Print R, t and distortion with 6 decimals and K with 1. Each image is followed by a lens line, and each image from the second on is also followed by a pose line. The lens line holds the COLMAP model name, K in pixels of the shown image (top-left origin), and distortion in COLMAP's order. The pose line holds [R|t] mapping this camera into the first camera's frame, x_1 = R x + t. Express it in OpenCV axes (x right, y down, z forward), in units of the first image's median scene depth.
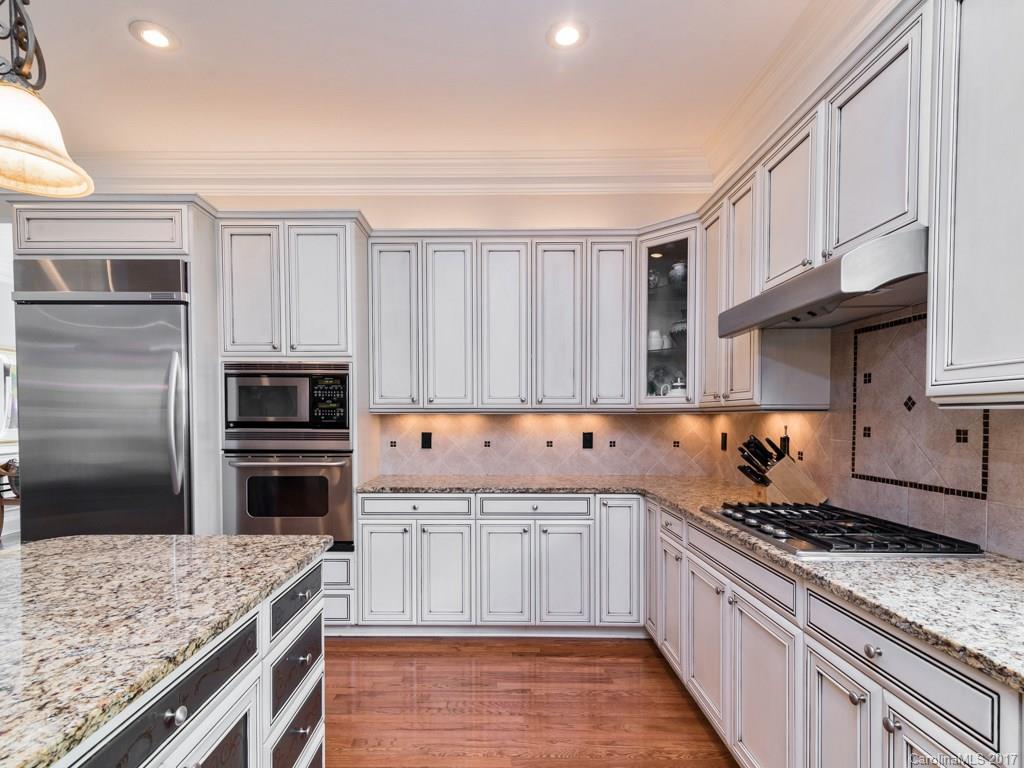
lens RADIAL K [[525.2, 0, 501.1], [0, 525.2, 428.6], [0, 0, 1]] dist [0.017820, -0.003269]
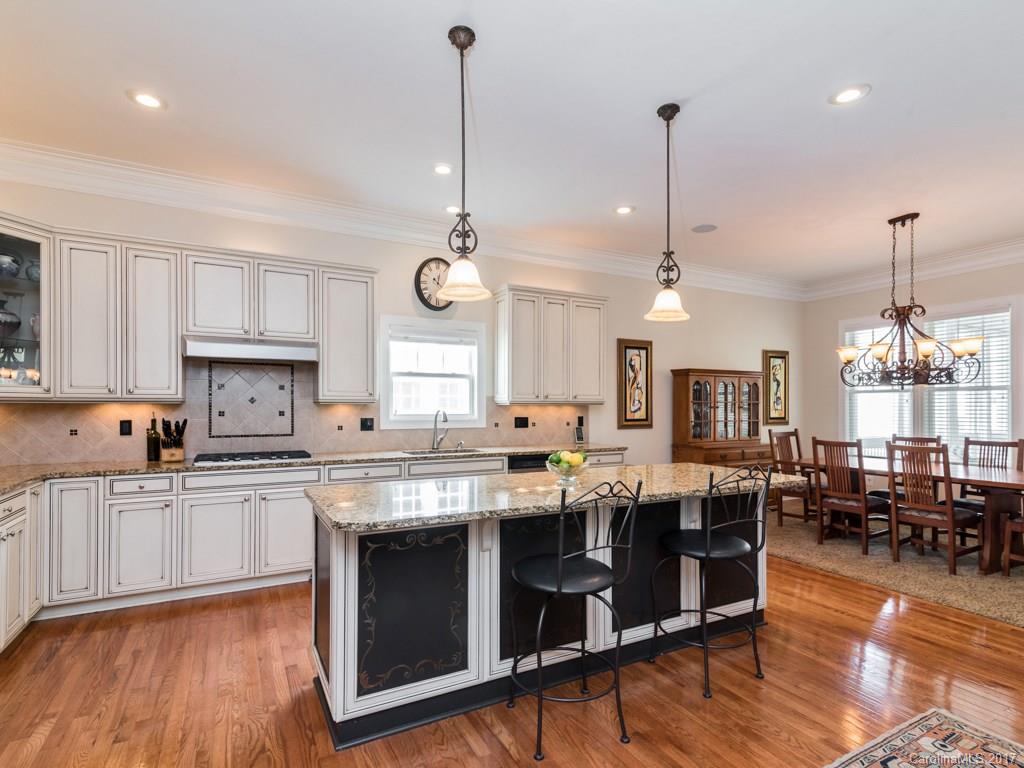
lens RADIAL K [[525.2, 0, 494.5], [0, 525.2, 415.0], [0, 0, 1]] dist [0.017820, -0.003269]
pose [[-0.458107, -0.016515, 0.888744, -1.145796], [0.017753, 0.999458, 0.027724, -0.019542], [-0.888720, 0.028478, -0.457565, 0.720491]]
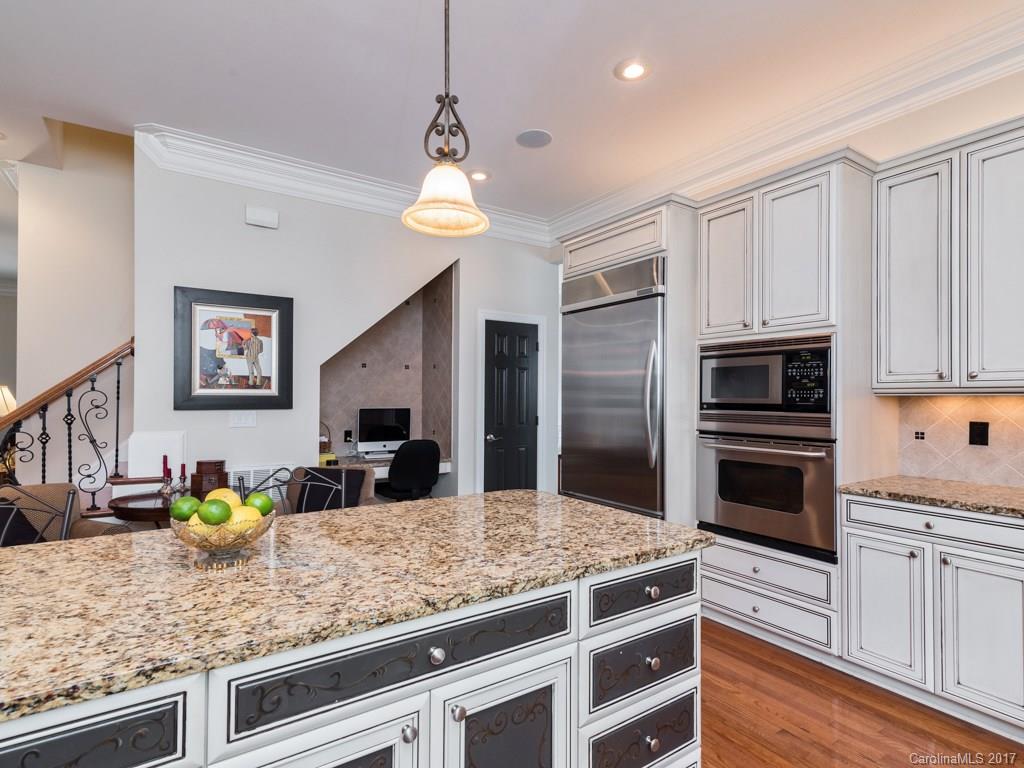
lens RADIAL K [[525.2, 0, 522.0], [0, 525.2, 393.3], [0, 0, 1]] dist [0.017820, -0.003269]
pose [[0.568721, -0.004931, -0.822516, 0.122333], [-0.022624, 0.999510, -0.021635, -0.002174], [0.822220, 0.030913, 0.568330, 0.133636]]
